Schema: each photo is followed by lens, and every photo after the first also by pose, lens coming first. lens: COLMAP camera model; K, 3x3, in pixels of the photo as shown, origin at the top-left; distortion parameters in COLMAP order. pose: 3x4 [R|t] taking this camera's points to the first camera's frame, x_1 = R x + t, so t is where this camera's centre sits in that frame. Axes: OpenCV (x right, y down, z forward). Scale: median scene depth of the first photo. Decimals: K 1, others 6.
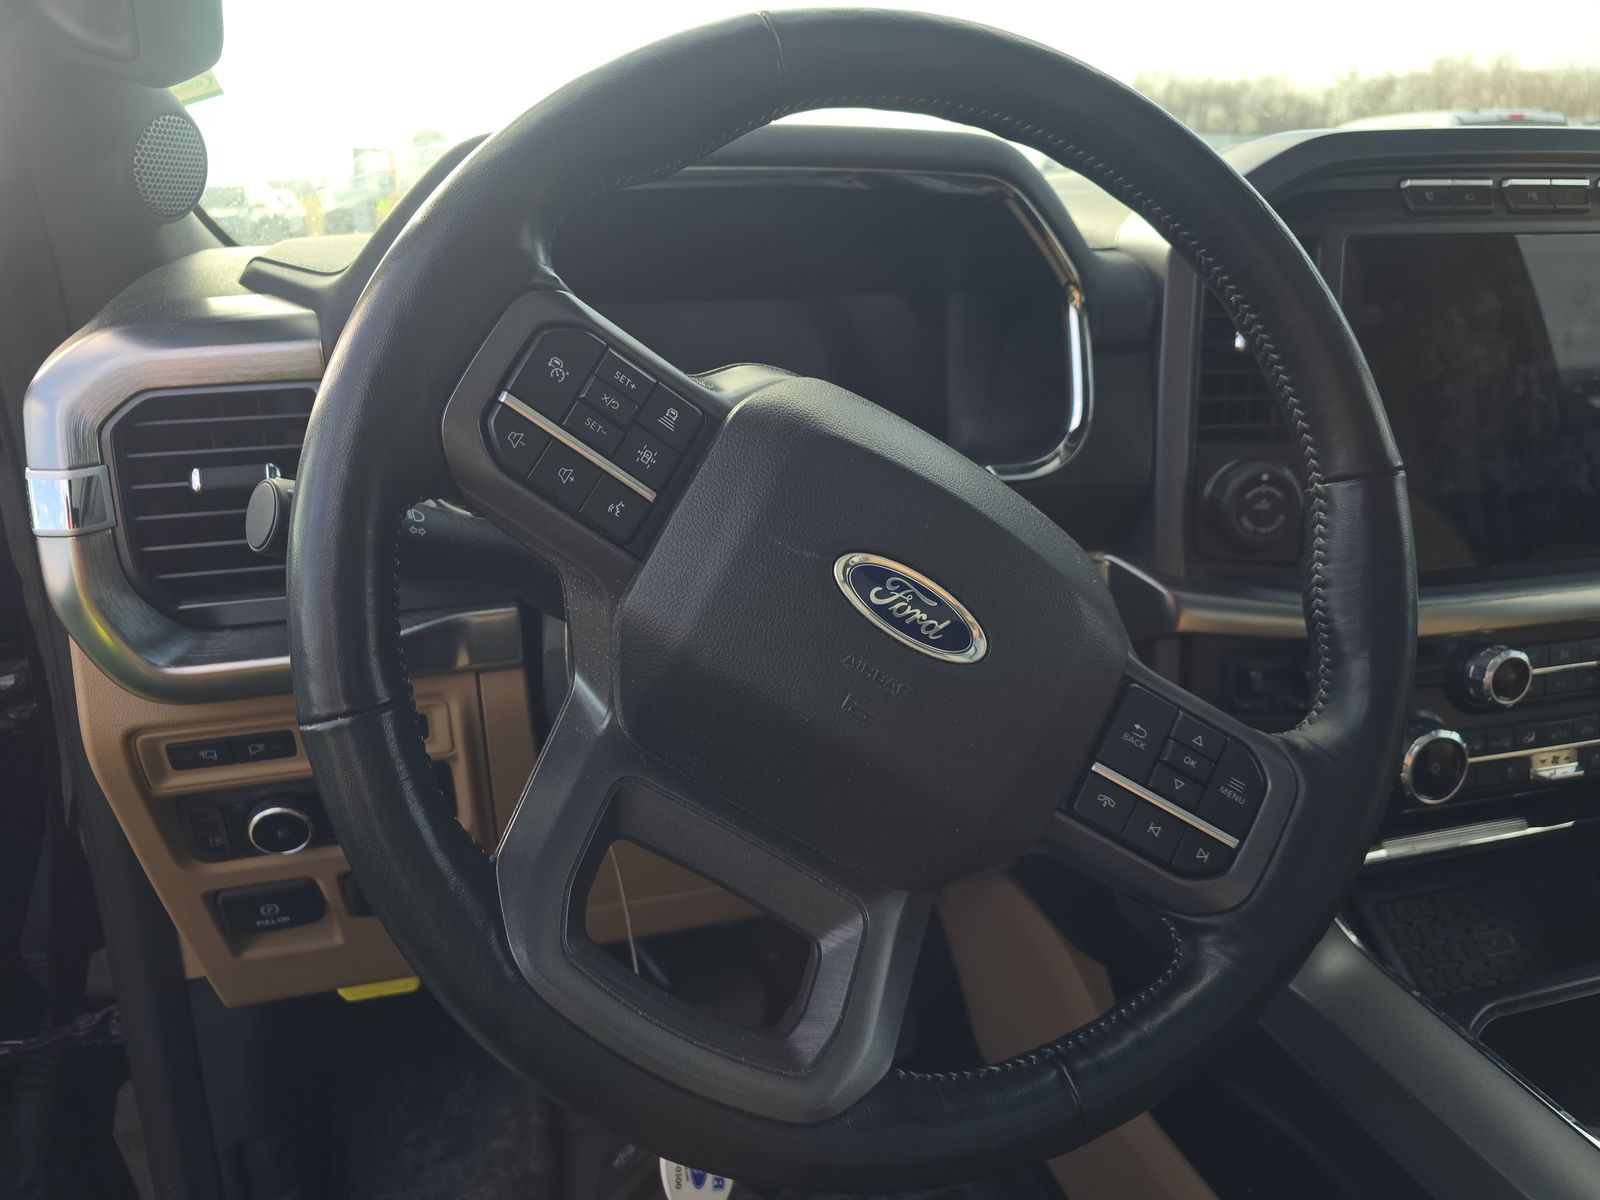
lens RADIAL K [[1066.3, 0, 794.0], [0, 1066.3, 577.7], [0, 0, 1]] dist [0.022907, -0.026669]
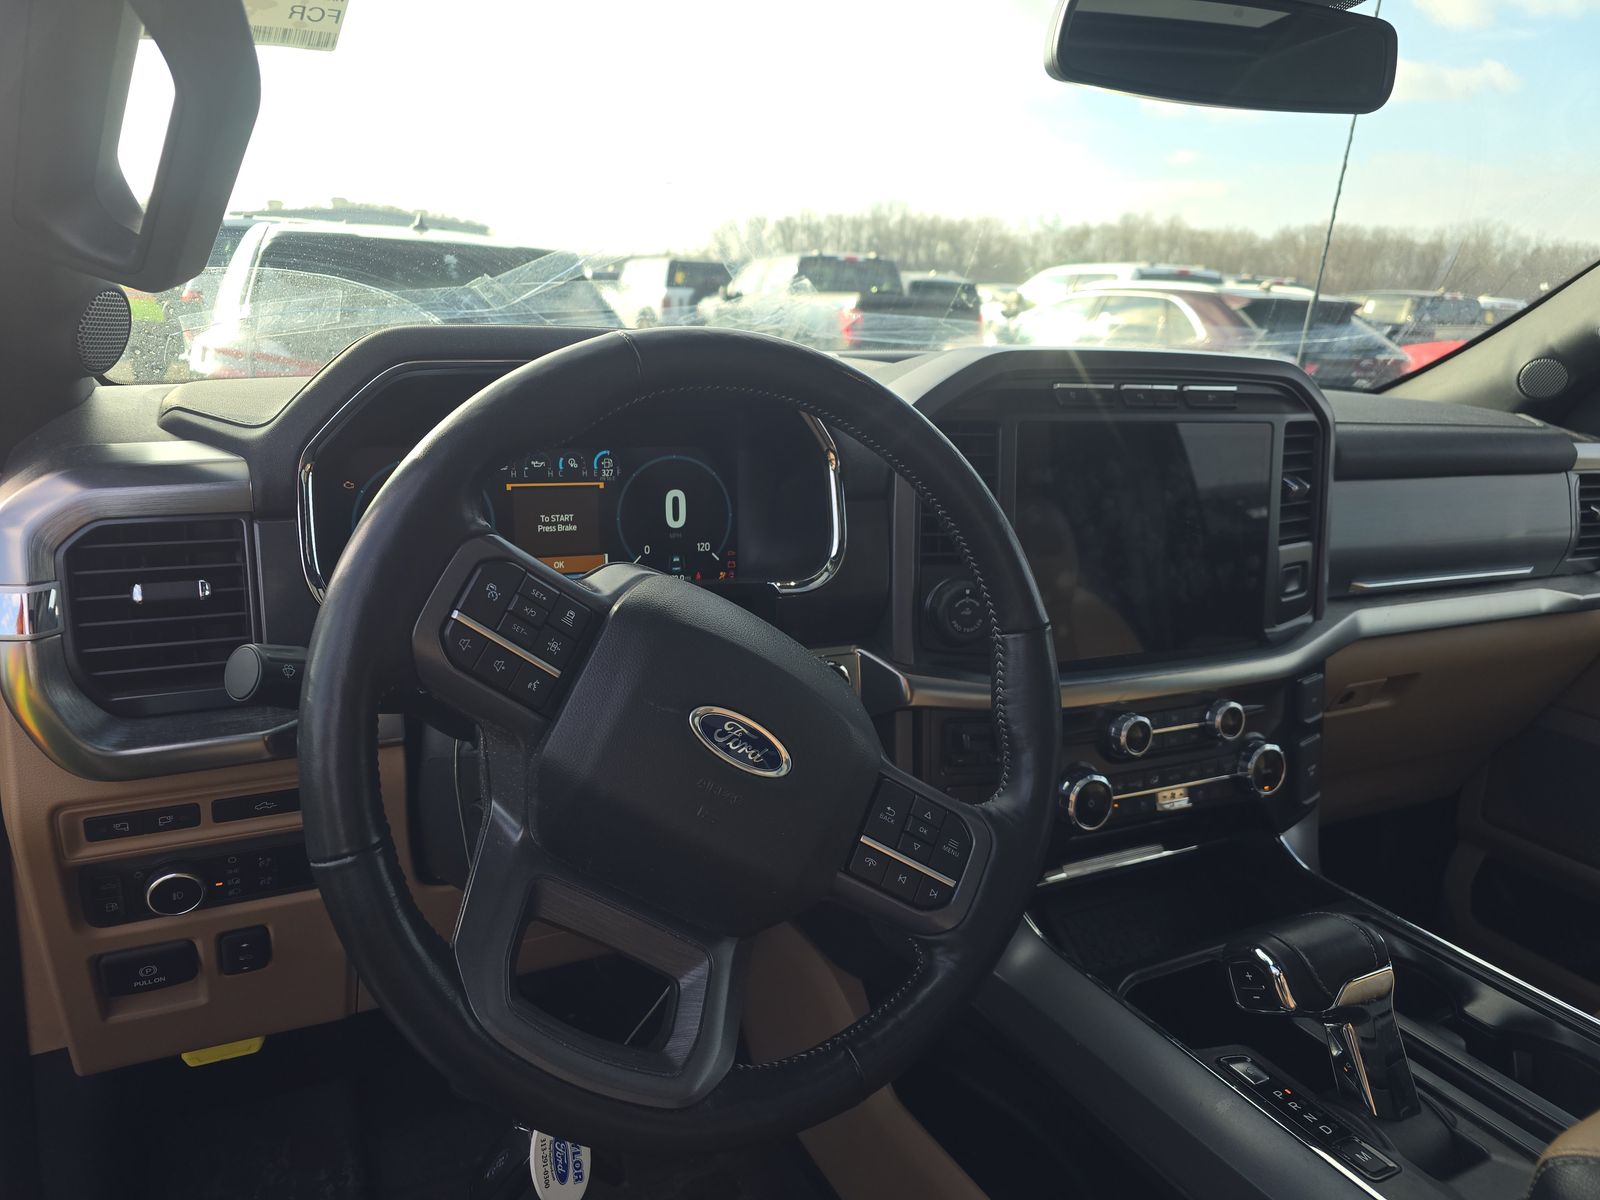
lens RADIAL K [[1066.3, 0, 794.0], [0, 1066.3, 577.7], [0, 0, 1]] dist [0.022907, -0.026669]
pose [[0.974202, 0.008076, 0.225533, -0.081753], [0.011568, 0.996259, -0.085644, 0.002882], [-0.225381, 0.086043, 0.970464, -0.265877]]
